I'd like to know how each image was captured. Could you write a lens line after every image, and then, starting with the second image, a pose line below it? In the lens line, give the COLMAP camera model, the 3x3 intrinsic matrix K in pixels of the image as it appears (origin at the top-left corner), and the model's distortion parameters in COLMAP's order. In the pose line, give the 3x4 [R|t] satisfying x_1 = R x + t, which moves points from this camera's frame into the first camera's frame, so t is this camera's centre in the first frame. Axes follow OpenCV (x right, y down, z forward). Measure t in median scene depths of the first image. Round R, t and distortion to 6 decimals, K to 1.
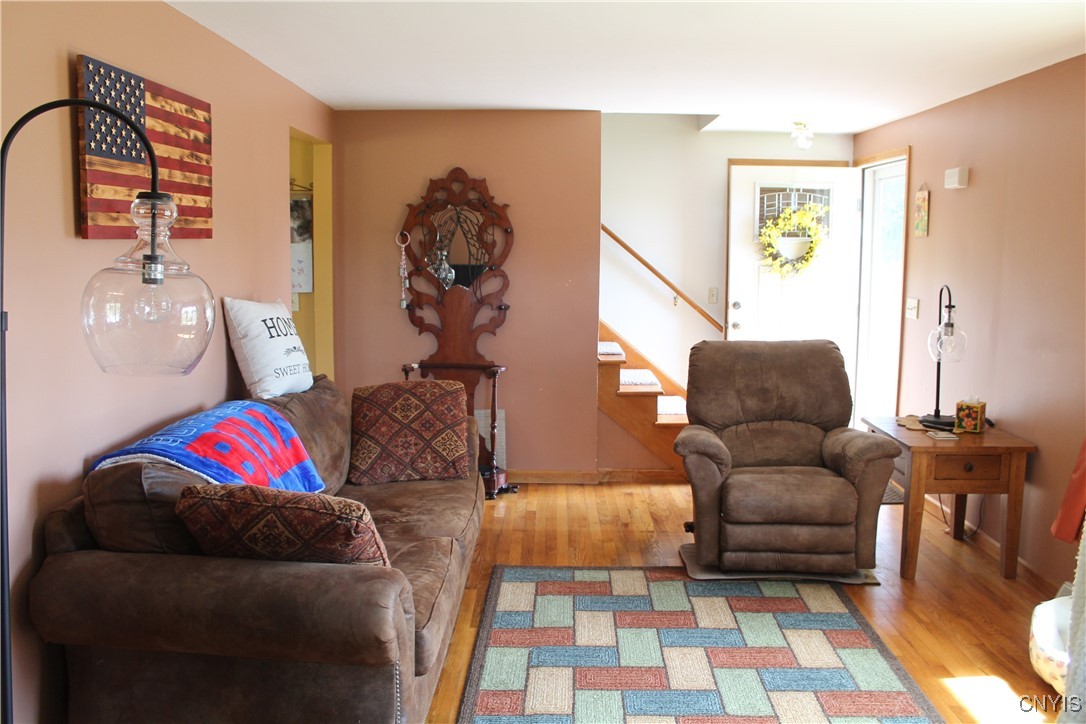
lens RADIAL K [[908.6, 0, 543.0], [0, 908.6, 362.0], [0, 0, 1]] dist [-0.174205, 0.143566]
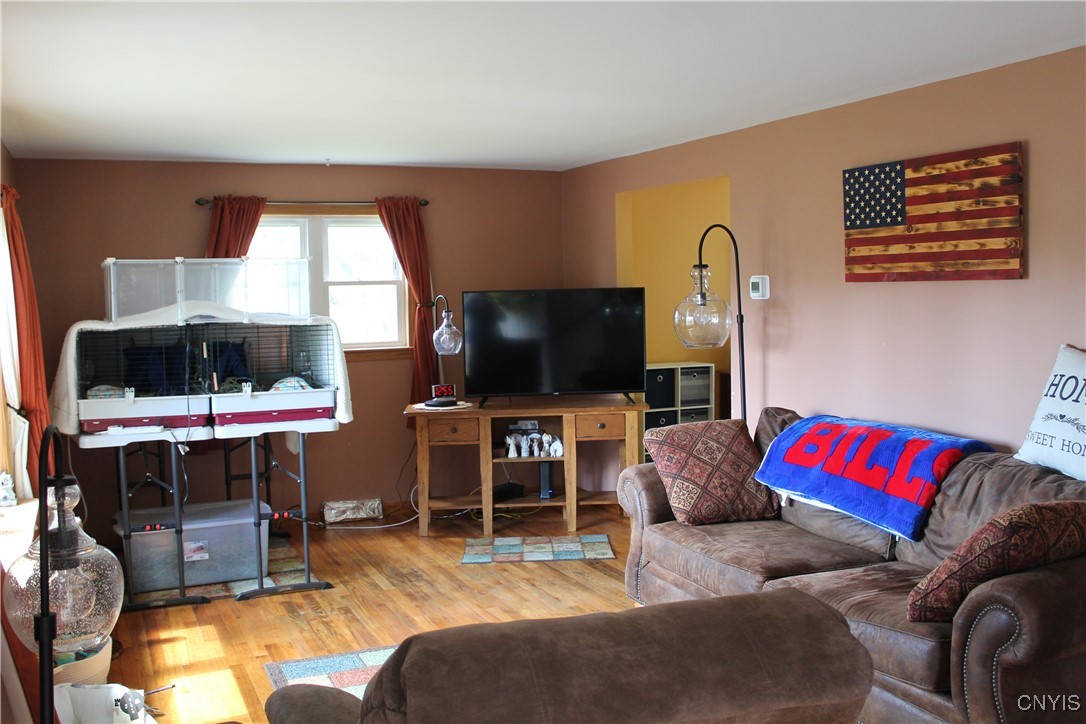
lens RADIAL K [[1015.3, 0, 543.0], [0, 1015.3, 362.0], [0, 0, 1]] dist [0.000327, 0.000187]
pose [[-0.896825, 0.040749, -0.440505, 0.673657], [-0.048288, 0.980782, 0.189037, -0.268163], [0.439742, 0.190804, -0.877622, 2.011382]]
